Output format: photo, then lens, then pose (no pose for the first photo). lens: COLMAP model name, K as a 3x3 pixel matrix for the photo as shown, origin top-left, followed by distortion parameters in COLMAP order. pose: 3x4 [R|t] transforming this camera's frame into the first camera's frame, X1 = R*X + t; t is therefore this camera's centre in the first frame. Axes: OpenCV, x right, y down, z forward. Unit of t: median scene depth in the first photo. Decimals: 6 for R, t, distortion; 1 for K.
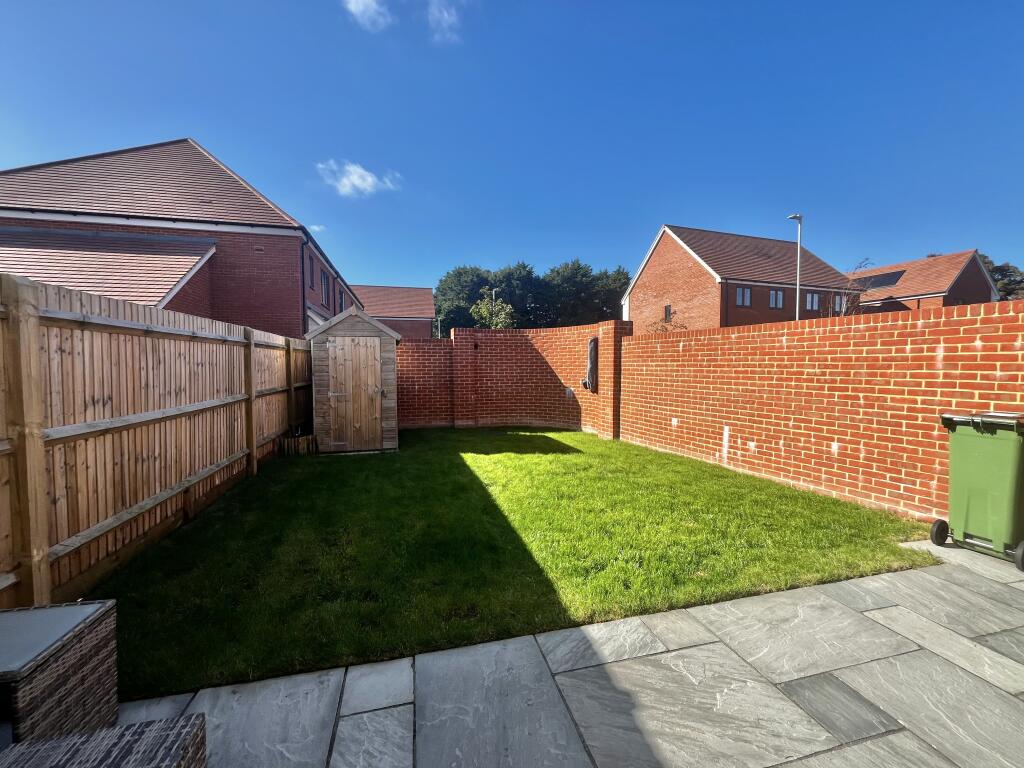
lens RADIAL K [[415.3, 0, 510.0], [0, 415.3, 383.9], [0, 0, 1]] dist [-0.004454, -0.000027]
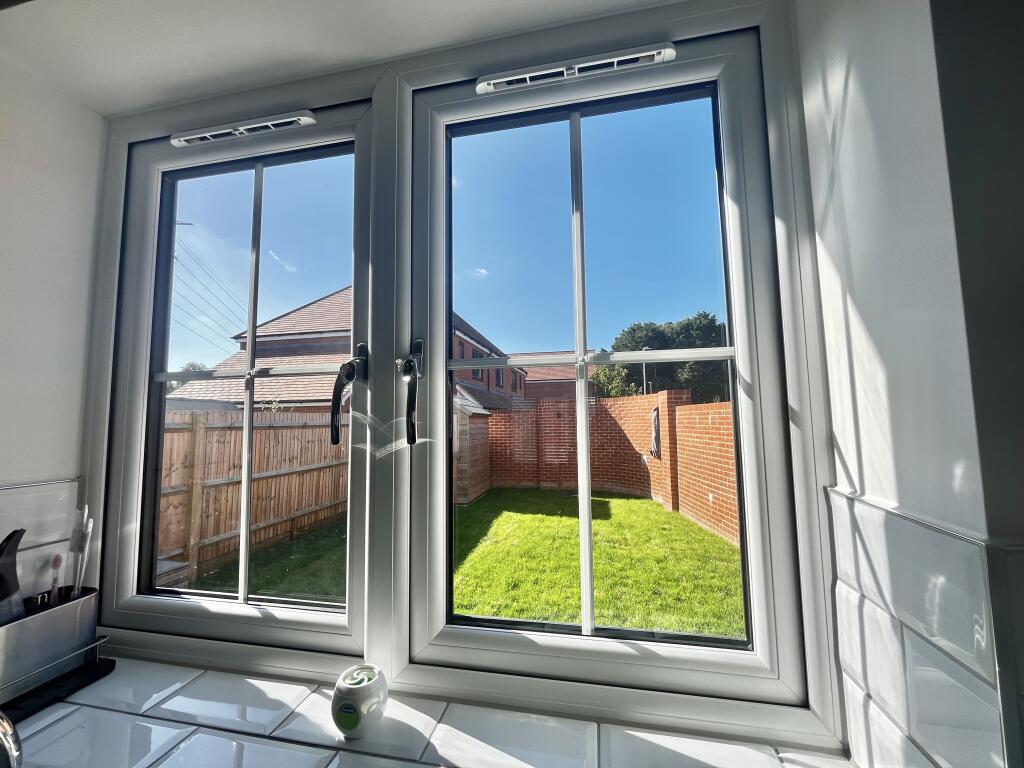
lens RADIAL K [[415.3, 0, 510.0], [0, 415.3, 383.9], [0, 0, 1]] dist [-0.004454, -0.000027]
pose [[0.899218, -0.049041, -0.434744, 0.526390], [-0.008900, 0.991441, -0.130249, -0.050910], [0.437411, 0.120991, 0.891085, -0.114305]]
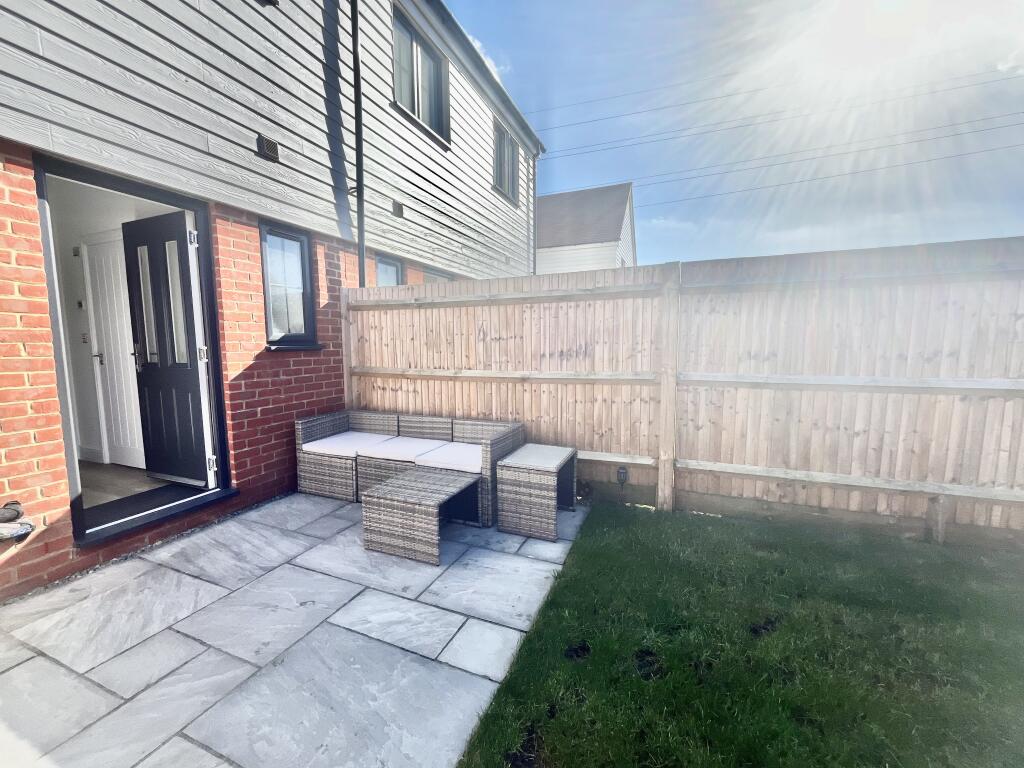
lens RADIAL K [[415.3, 0, 510.0], [0, 415.3, 383.9], [0, 0, 1]] dist [-0.004454, -0.000027]
pose [[-0.589939, 0.088396, -0.802594, 0.137134], [-0.027990, 0.991153, 0.129737, -0.004665], [0.806962, 0.099002, -0.582246, 0.573639]]
